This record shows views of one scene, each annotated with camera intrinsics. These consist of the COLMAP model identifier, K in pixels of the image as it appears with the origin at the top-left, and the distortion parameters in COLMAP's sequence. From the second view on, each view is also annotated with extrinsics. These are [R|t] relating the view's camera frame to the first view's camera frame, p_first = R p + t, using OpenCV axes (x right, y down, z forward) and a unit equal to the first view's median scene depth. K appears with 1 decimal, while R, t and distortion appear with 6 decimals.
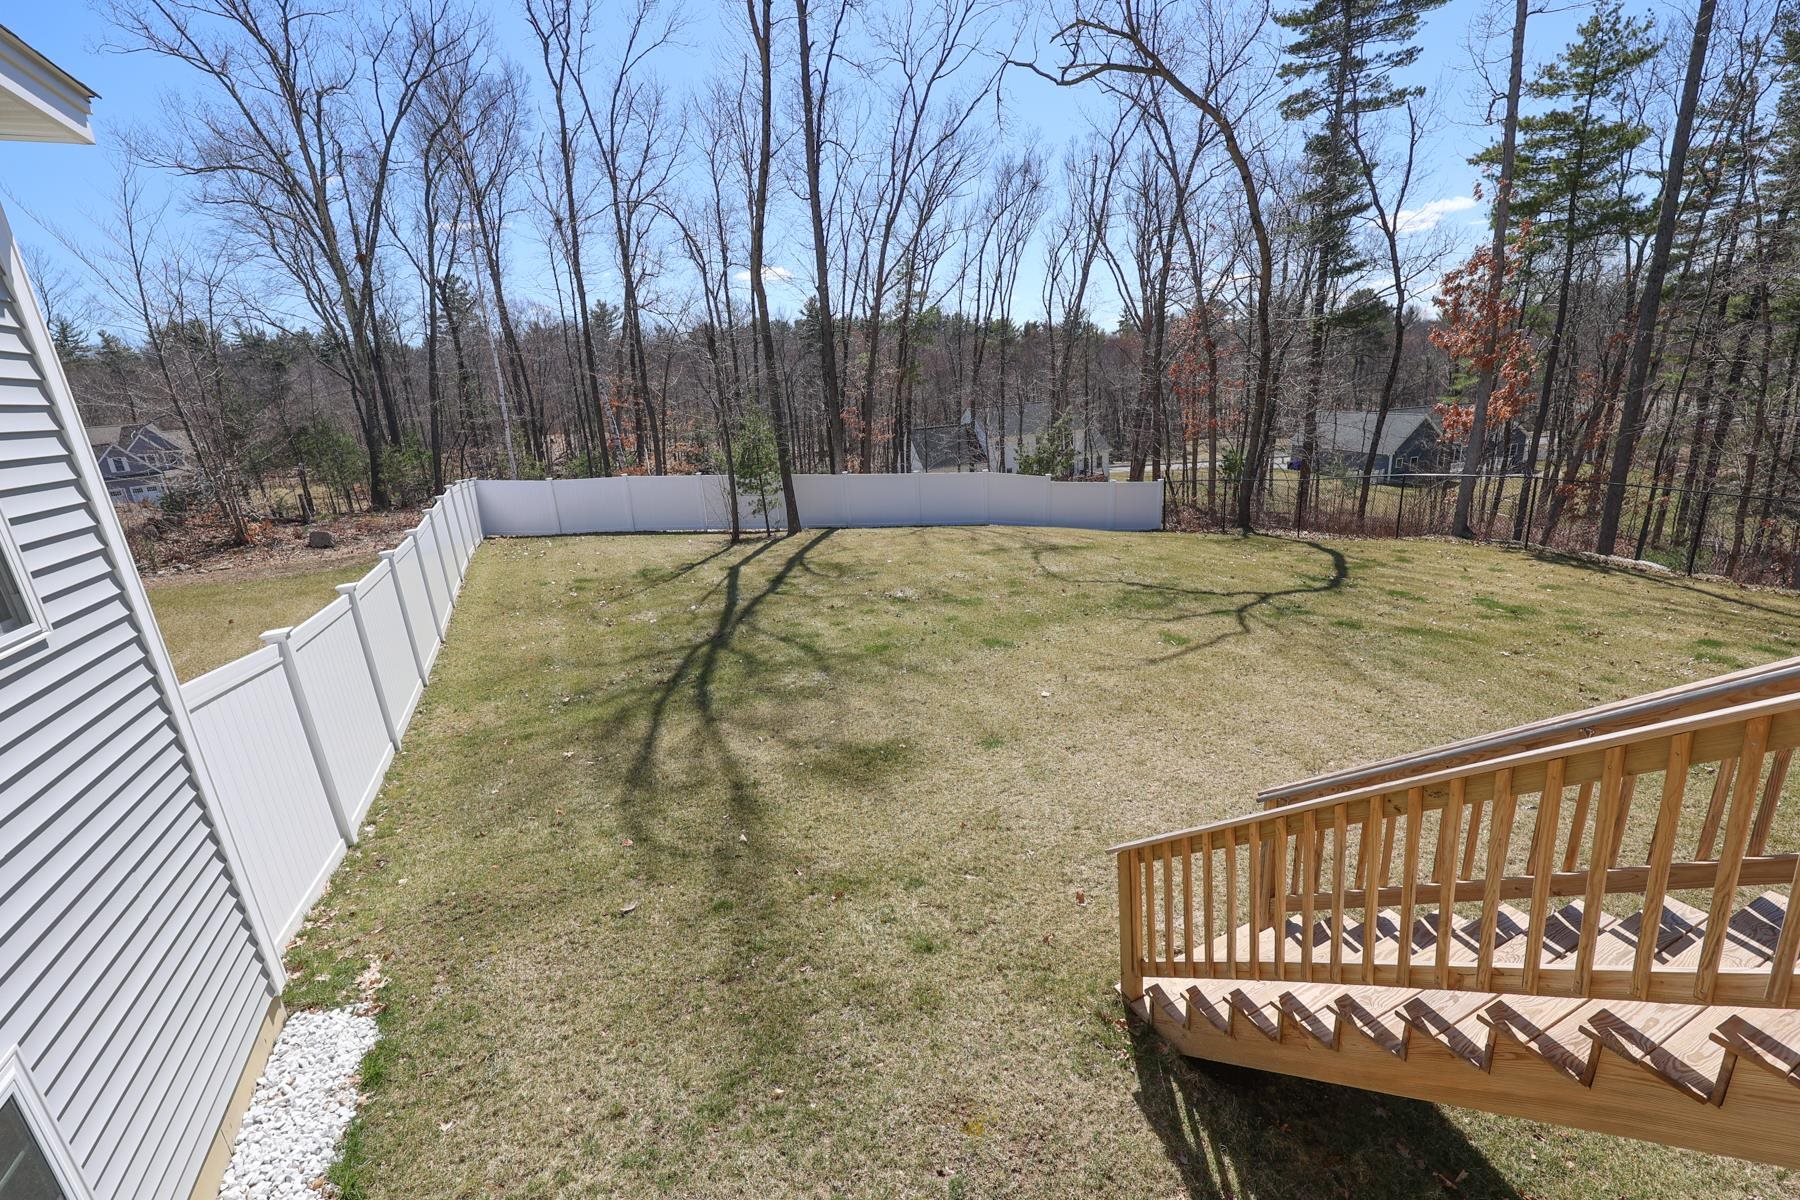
lens RADIAL K [[737.6, 0, 898.7], [0, 737.6, 597.1], [0, 0, 1]] dist [-0.001239, 0.002156]
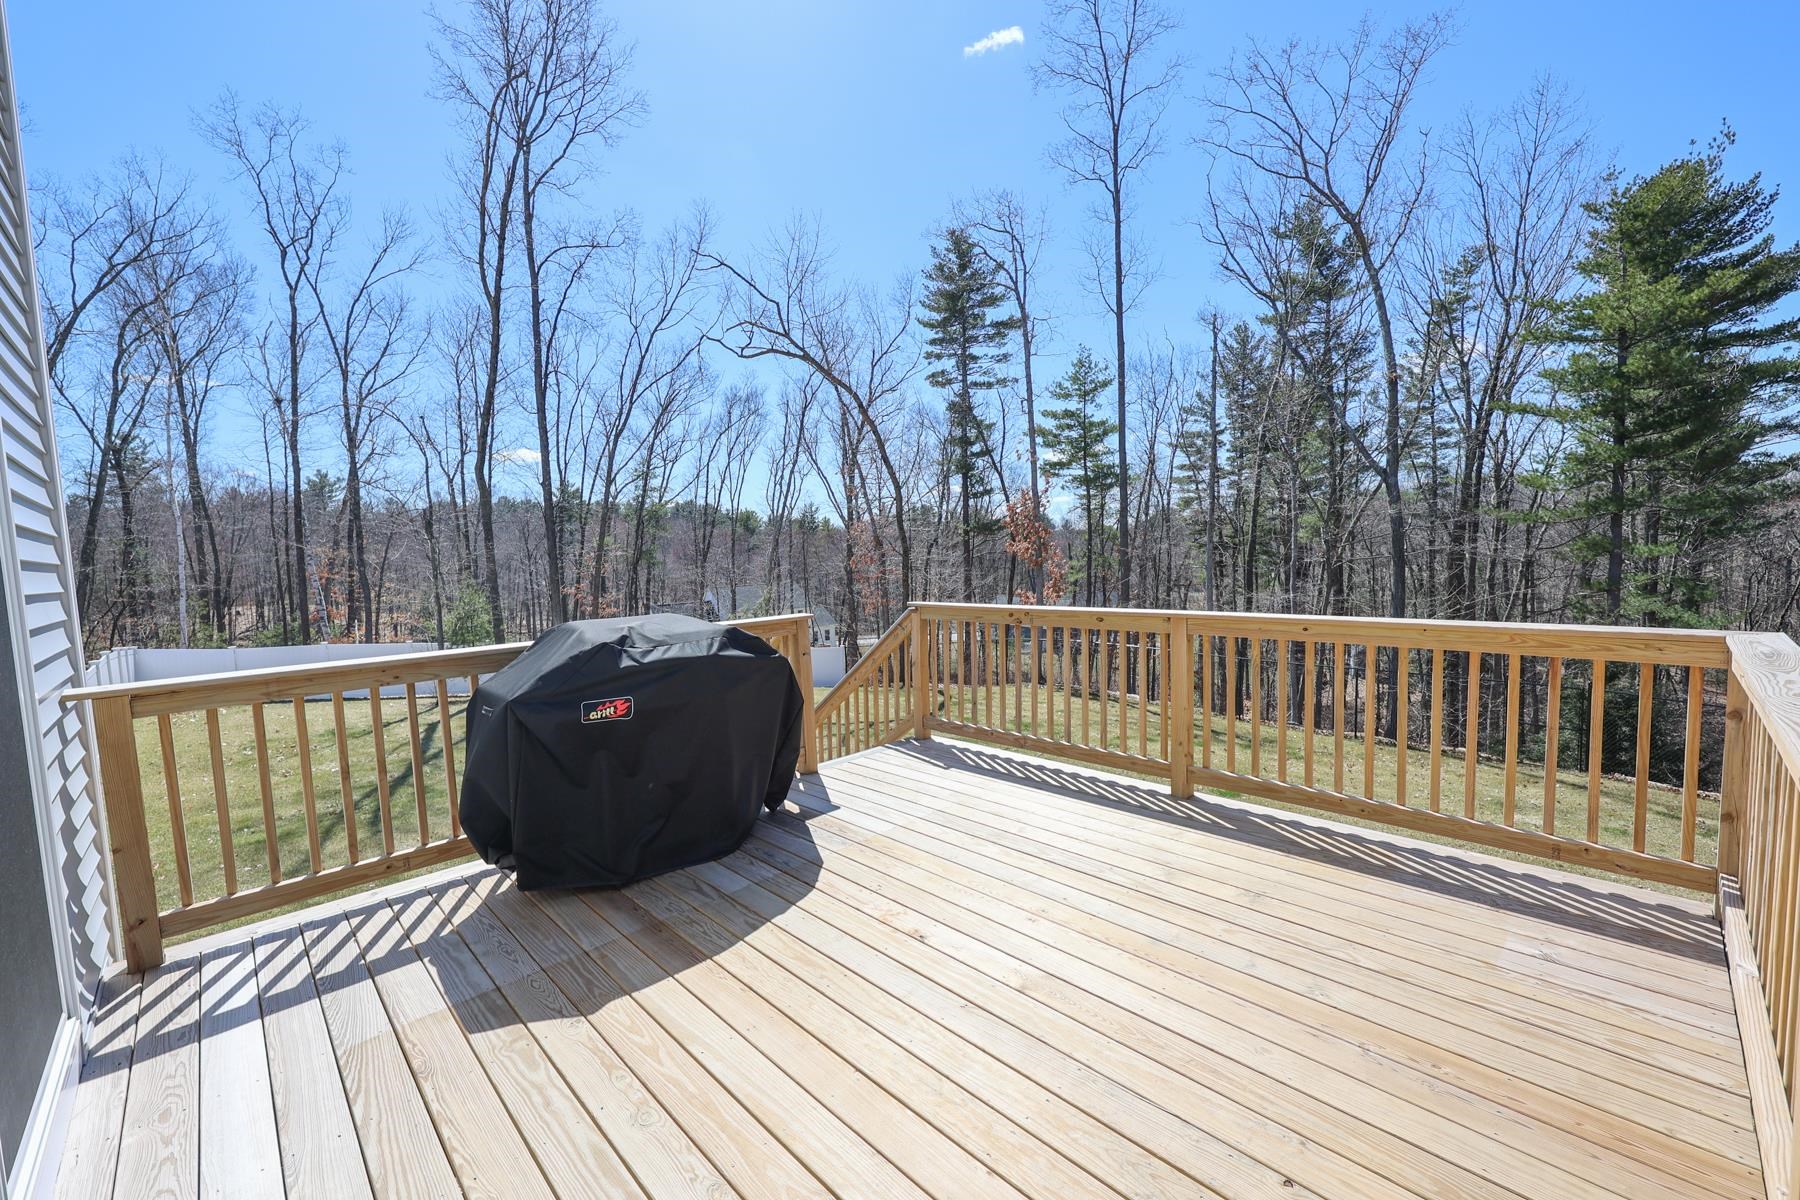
lens RADIAL K [[737.6, 0, 911.8], [0, 737.6, 607.4], [0, 0, 1]] dist [-0.001239, 0.002156]
pose [[0.952136, 0.011377, 0.305464, 0.070709], [0.056727, 0.975372, -0.213146, 0.038630], [-0.300366, 0.220272, 0.928041, -0.159387]]
